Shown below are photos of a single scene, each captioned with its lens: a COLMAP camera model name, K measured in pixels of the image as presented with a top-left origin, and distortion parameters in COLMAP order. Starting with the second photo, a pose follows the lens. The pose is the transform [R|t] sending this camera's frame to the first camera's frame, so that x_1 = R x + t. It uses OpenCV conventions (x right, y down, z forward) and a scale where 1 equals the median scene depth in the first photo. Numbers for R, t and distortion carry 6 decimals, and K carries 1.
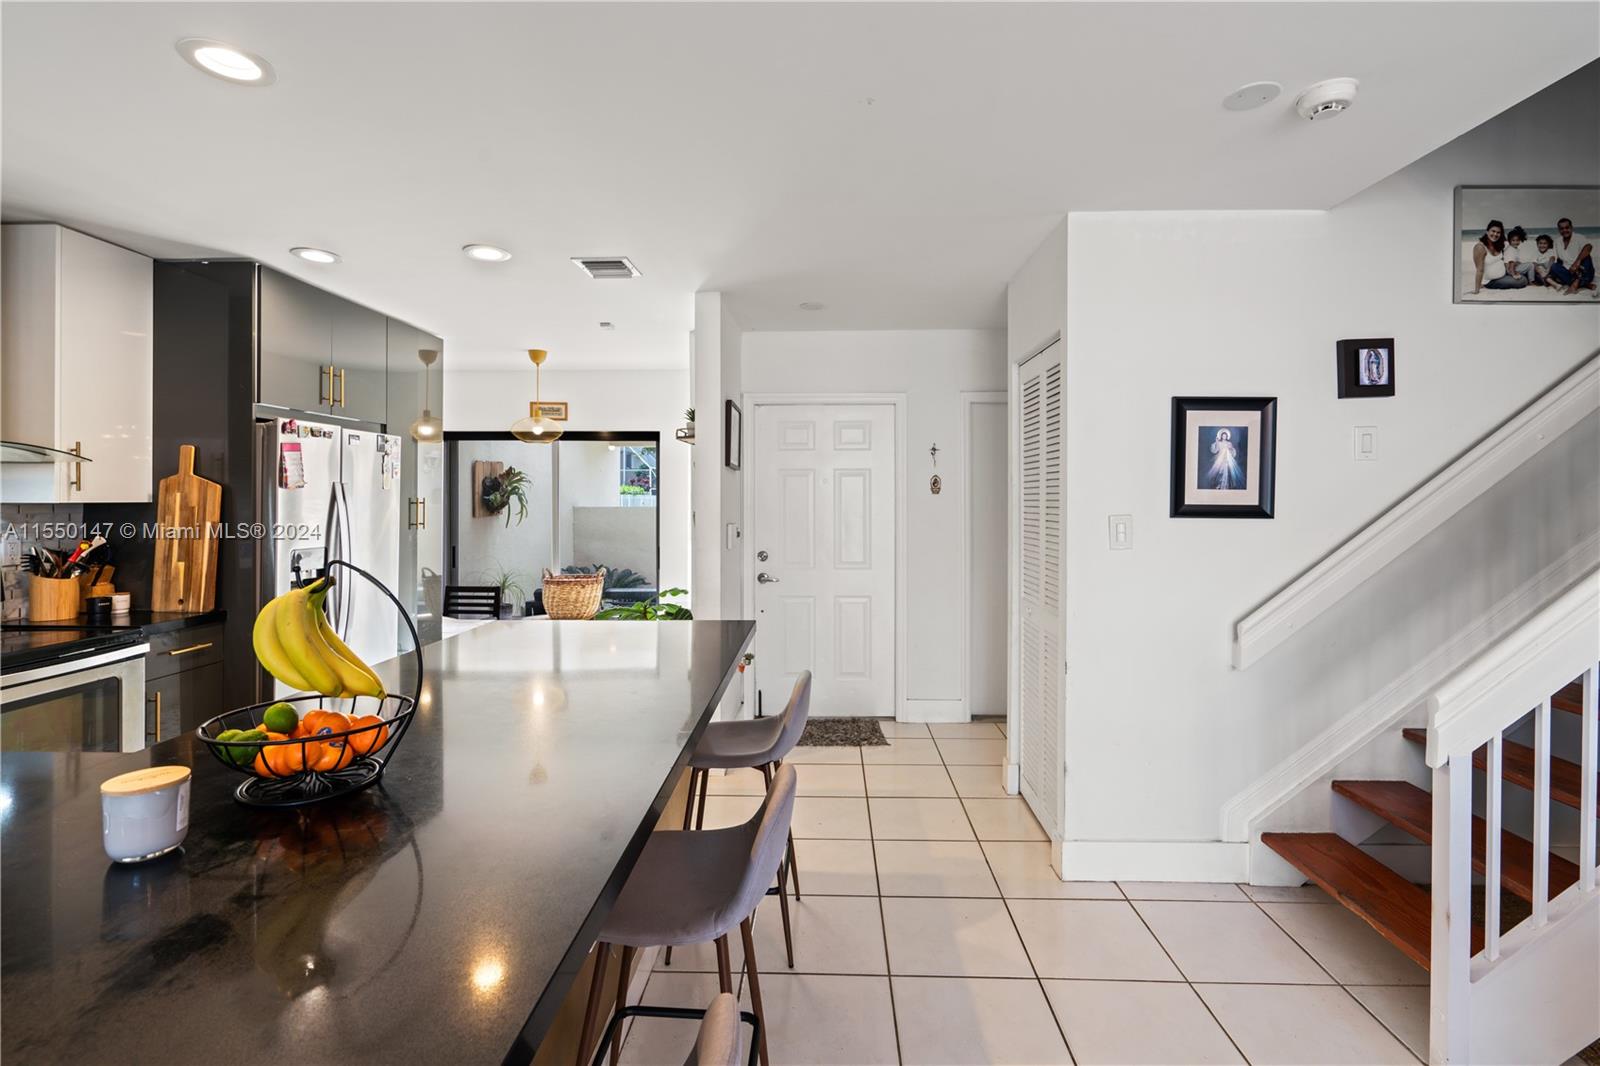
lens RADIAL K [[729.2, 0, 802.2], [0, 729.2, 501.0], [0, 0, 1]] dist [-0.002773, 0.001949]
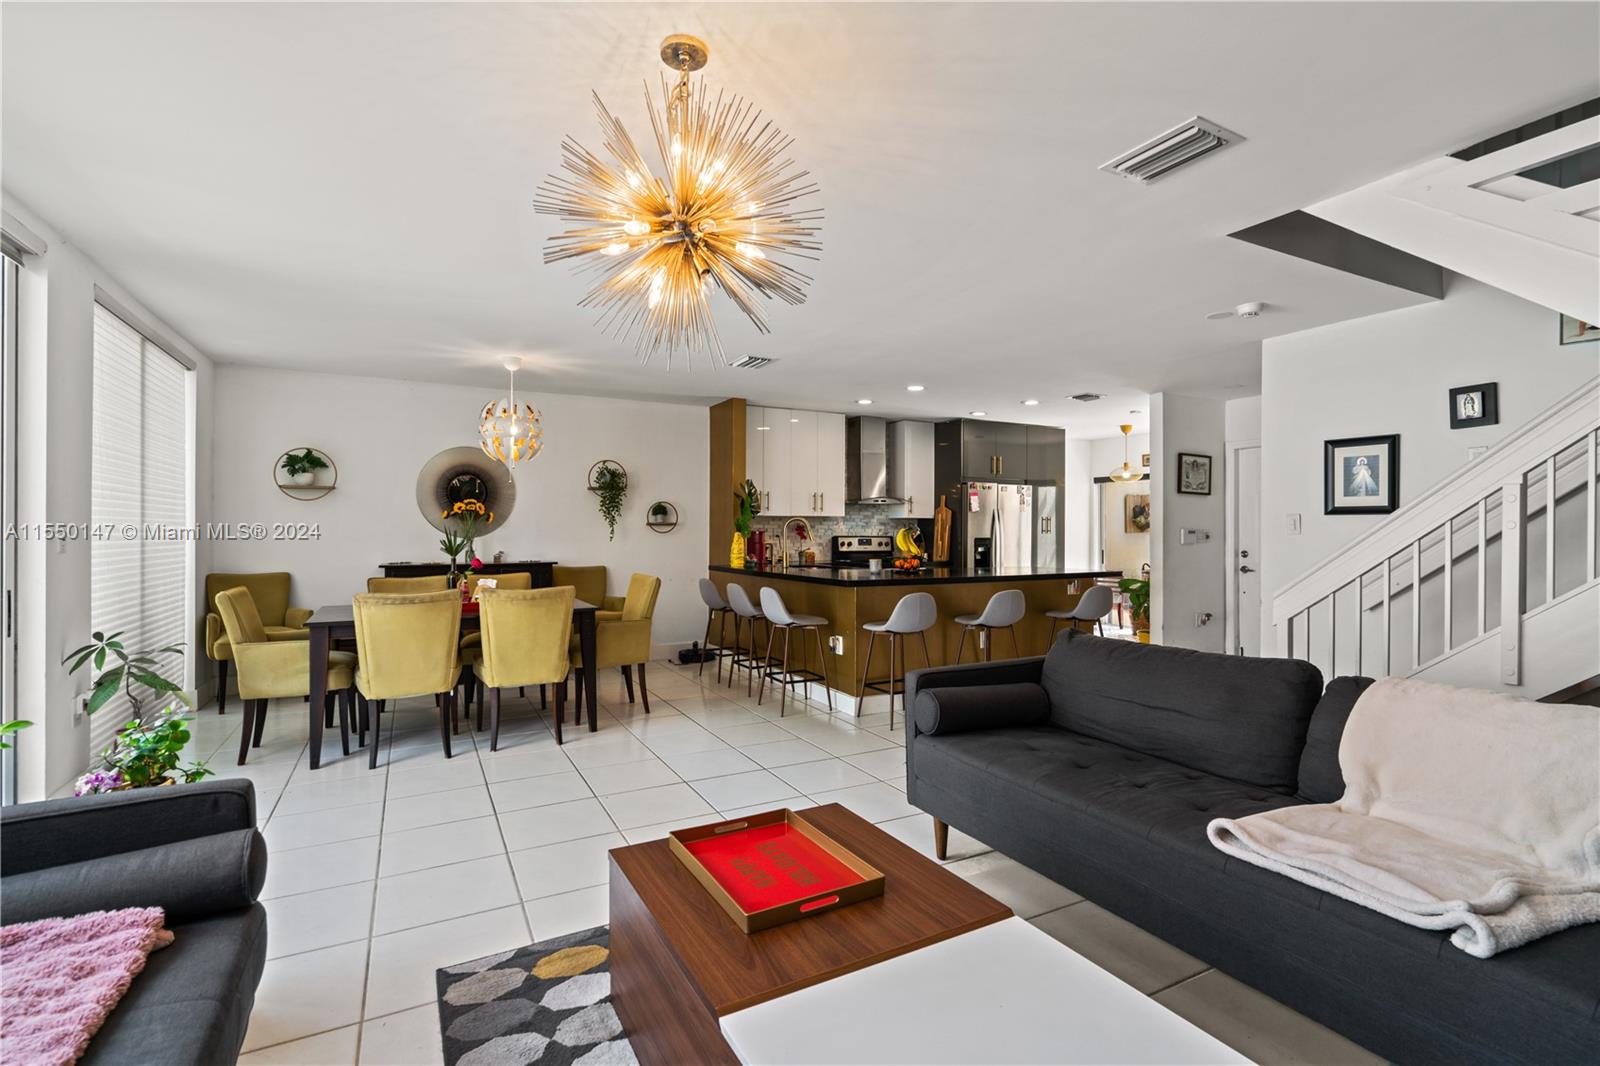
lens RADIAL K [[729.2, 0, 794.2], [0, 729.2, 532.3], [0, 0, 1]] dist [-0.002773, 0.001949]
pose [[0.483604, 0.000994, -0.875286, 1.357621], [-0.003035, 0.999995, -0.000542, 0.065721], [0.875281, 0.002918, 0.483605, -0.819532]]
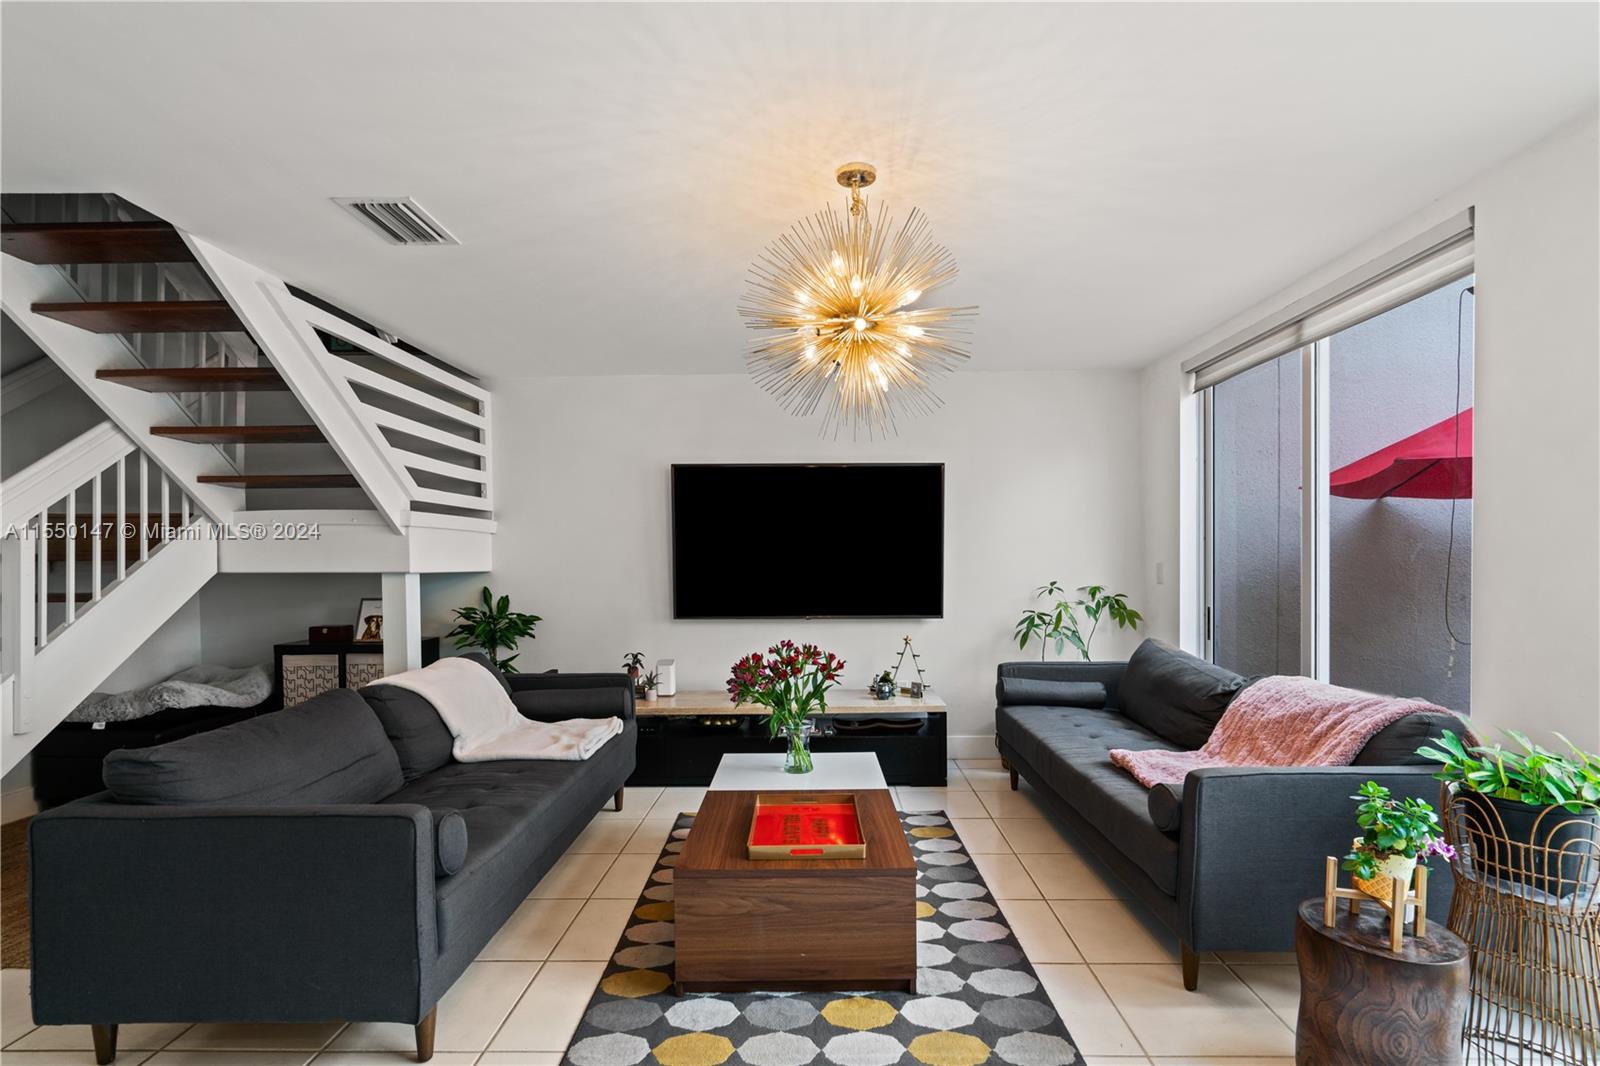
lens RADIAL K [[729.2, 0, 816.0], [0, 729.2, 564.1], [0, 0, 1]] dist [-0.002773, 0.001949]
pose [[-0.018543, -0.009785, 0.999780, -0.171626], [0.008664, 0.999913, 0.009947, 0.041390], [-0.999791, 0.008846, -0.018457, -0.505200]]
